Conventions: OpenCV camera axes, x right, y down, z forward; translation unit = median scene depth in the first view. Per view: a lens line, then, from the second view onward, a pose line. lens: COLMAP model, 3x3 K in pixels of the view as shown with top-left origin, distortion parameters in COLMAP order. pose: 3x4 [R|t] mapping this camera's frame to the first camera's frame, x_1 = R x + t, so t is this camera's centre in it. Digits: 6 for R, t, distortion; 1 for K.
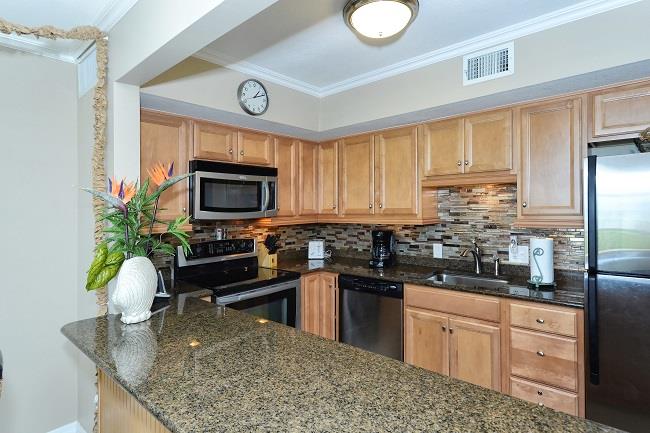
lens RADIAL K [[351.8, 0, 322.5], [0, 351.8, 215.9], [0, 0, 1]] dist [0.004729, 0.000892]
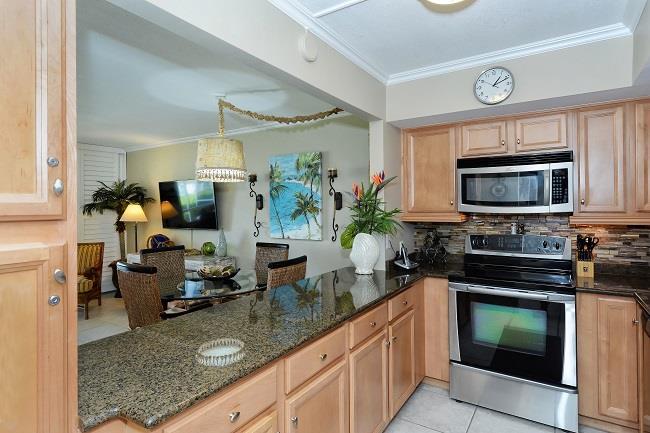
lens RADIAL K [[351.8, 0, 324.5], [0, 351.8, 211.7], [0, 0, 1]] dist [0.004729, 0.000892]
pose [[0.159536, 0.026923, -0.986825, 0.574477], [-0.020265, 0.999507, 0.023993, -0.007202], [0.986984, 0.016170, 0.160002, 0.335040]]
